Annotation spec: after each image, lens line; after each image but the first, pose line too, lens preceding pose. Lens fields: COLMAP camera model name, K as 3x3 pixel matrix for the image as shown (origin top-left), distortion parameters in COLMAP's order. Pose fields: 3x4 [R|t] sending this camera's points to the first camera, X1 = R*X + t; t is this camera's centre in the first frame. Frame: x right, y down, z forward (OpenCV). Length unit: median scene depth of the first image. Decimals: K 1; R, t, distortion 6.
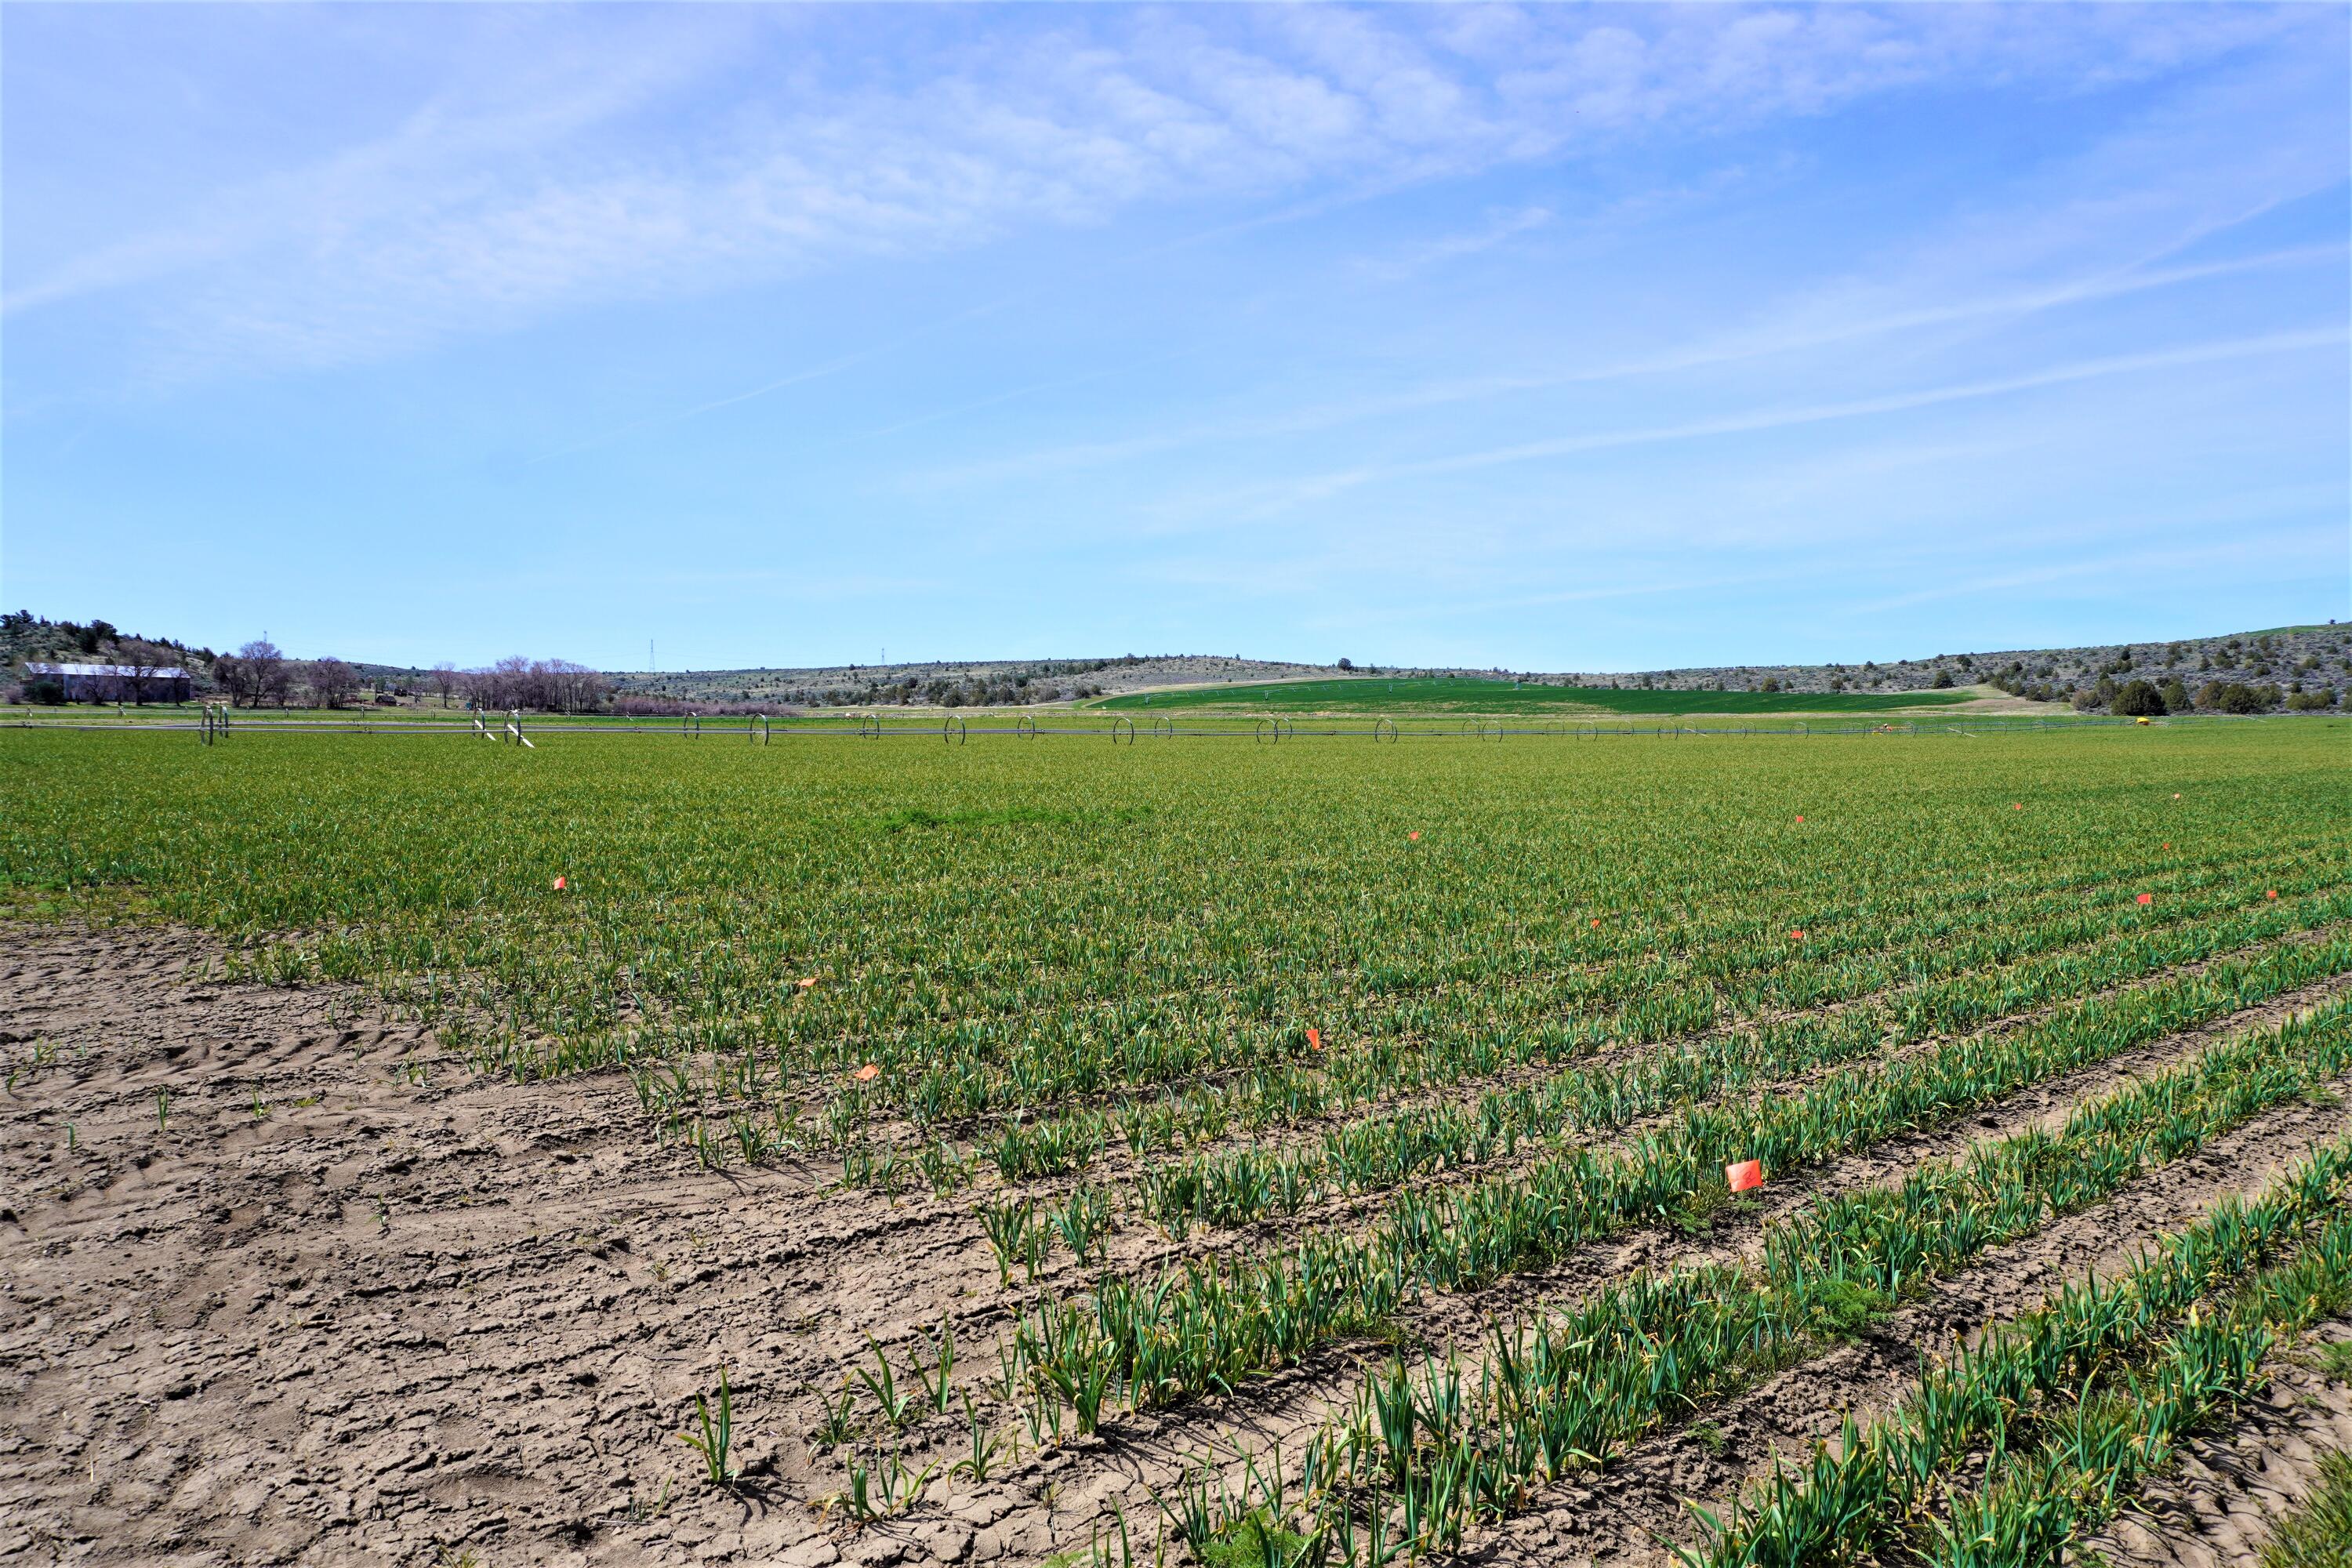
lens RADIAL K [[1649.5, 0, 1235.9], [0, 1649.5, 731.3], [0, 0, 1]] dist [-0.034995, 0.034207]
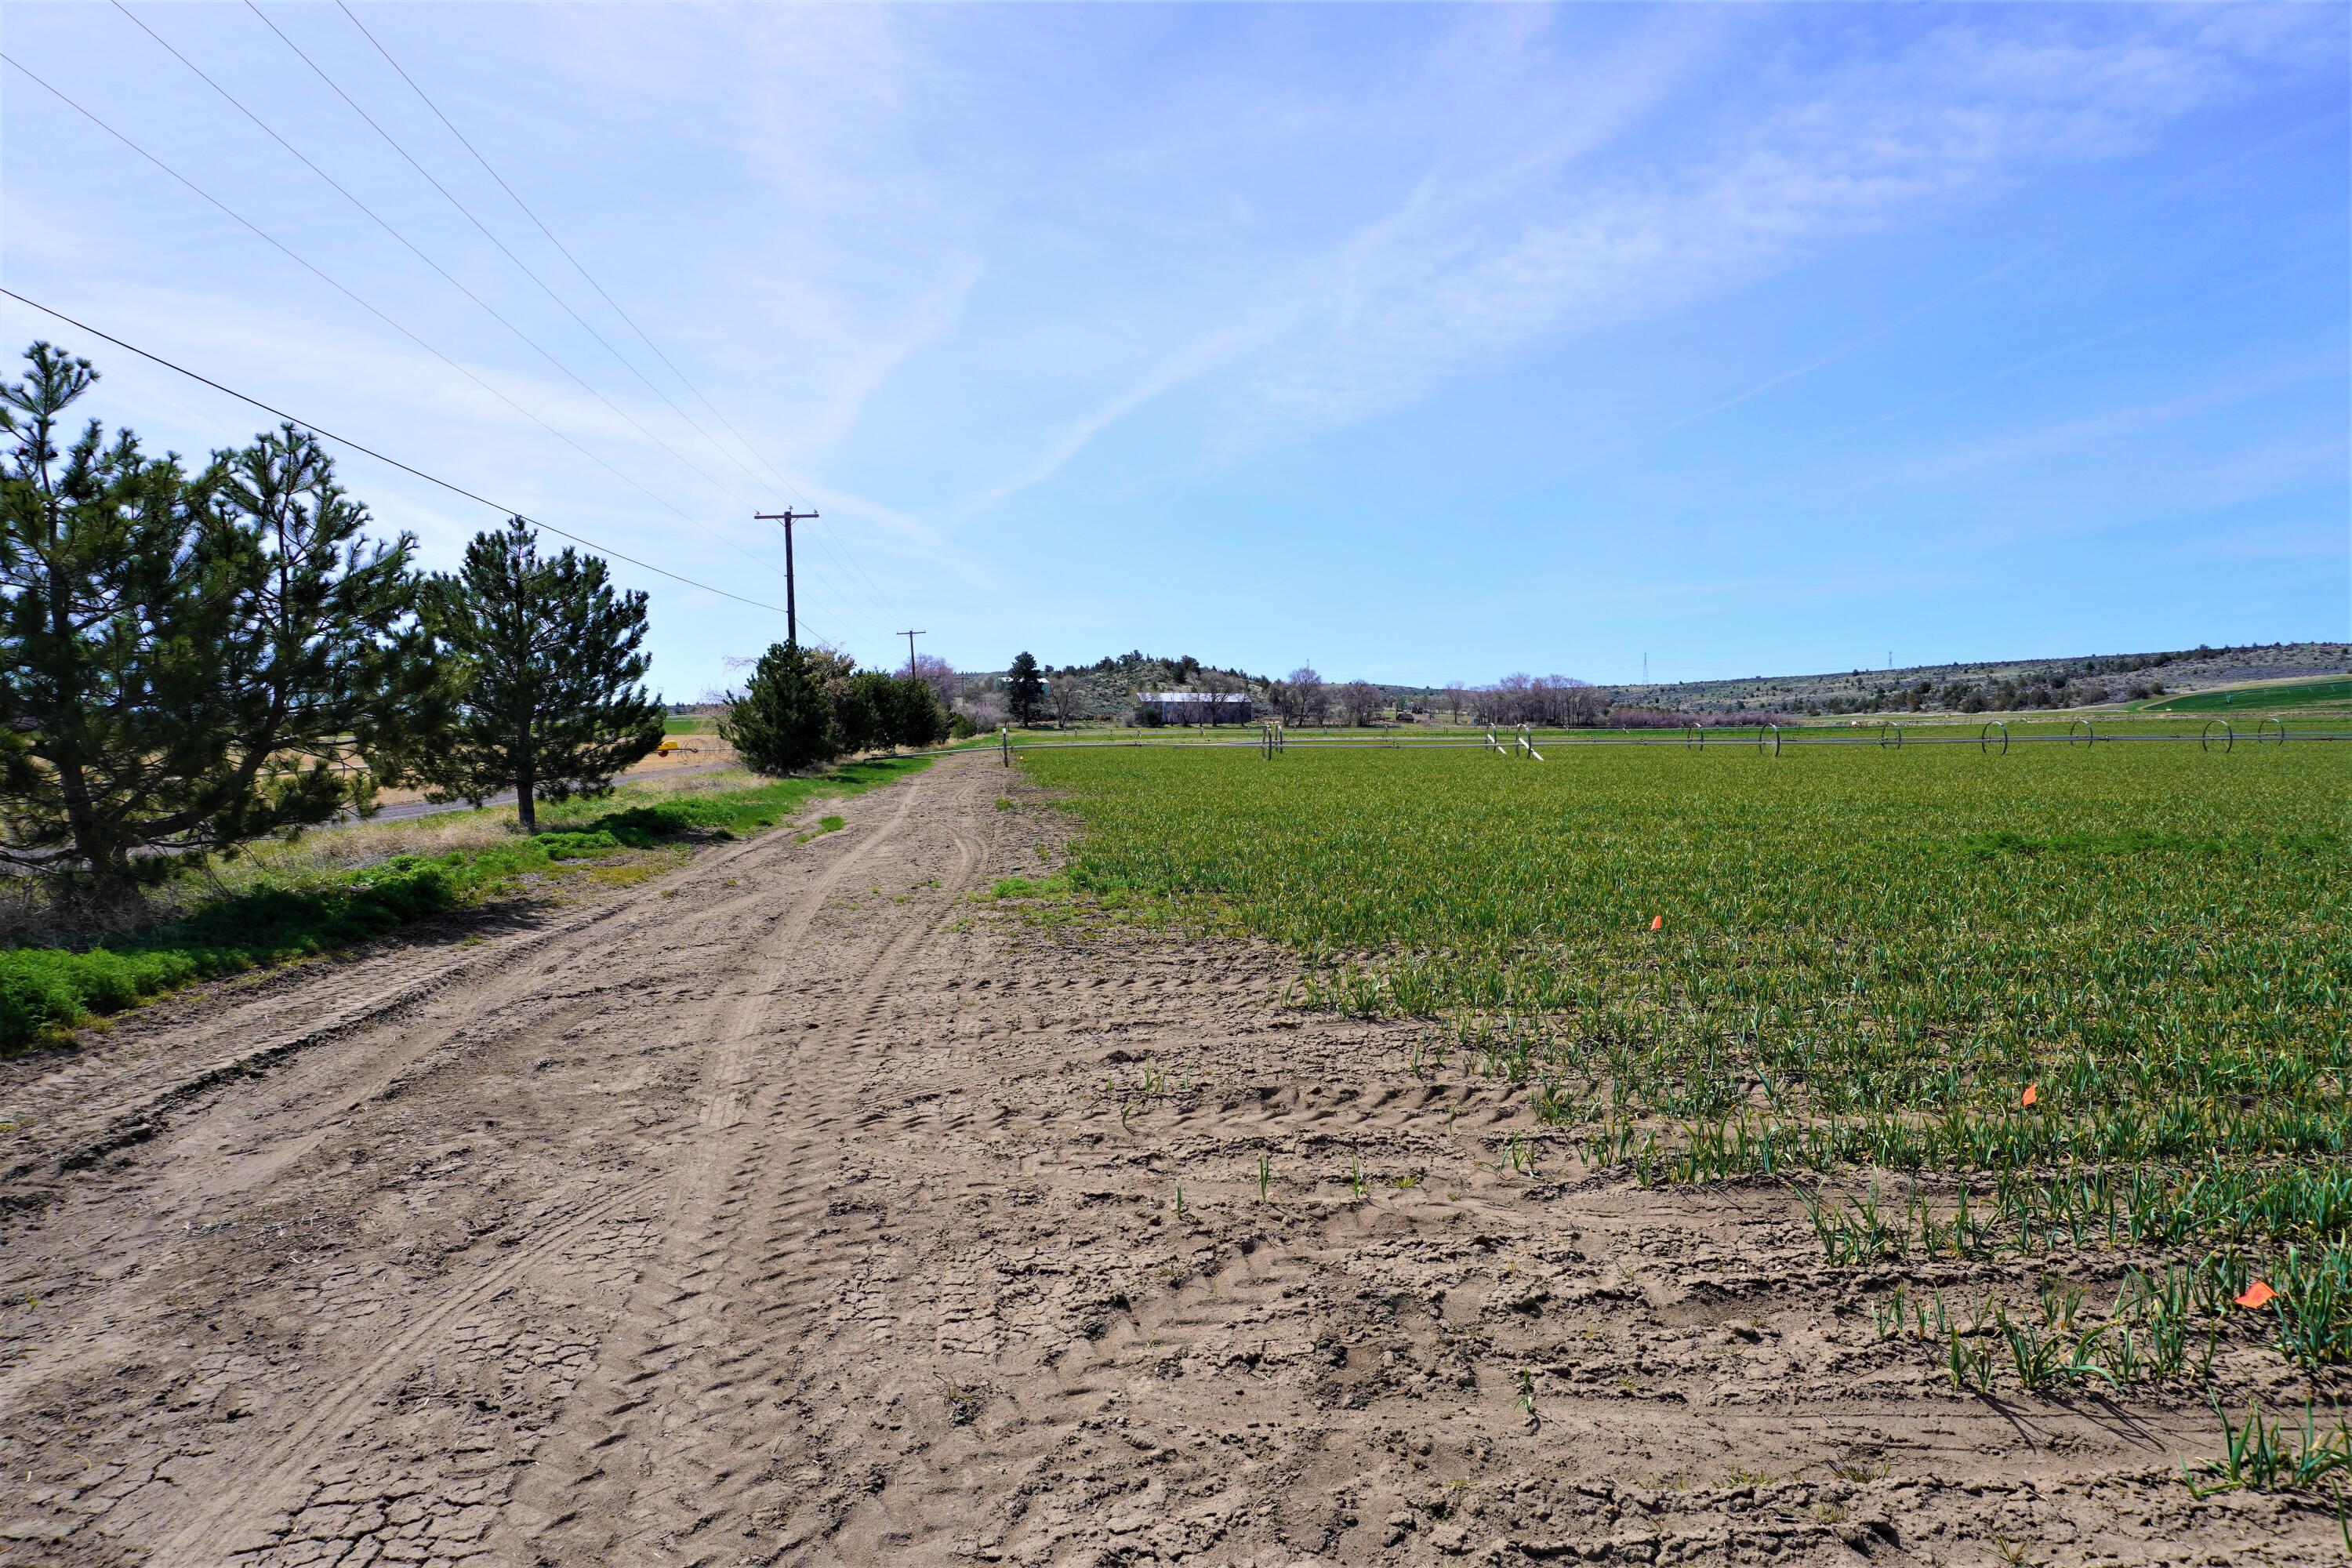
lens RADIAL K [[1649.5, 0, 1235.9], [0, 1649.5, 731.3], [0, 0, 1]] dist [-0.034995, 0.034207]
pose [[0.837571, -0.015151, -0.546118, -0.137314], [0.011305, 0.999882, -0.010401, 0.001367], [0.546211, 0.002537, 0.837644, 0.189214]]
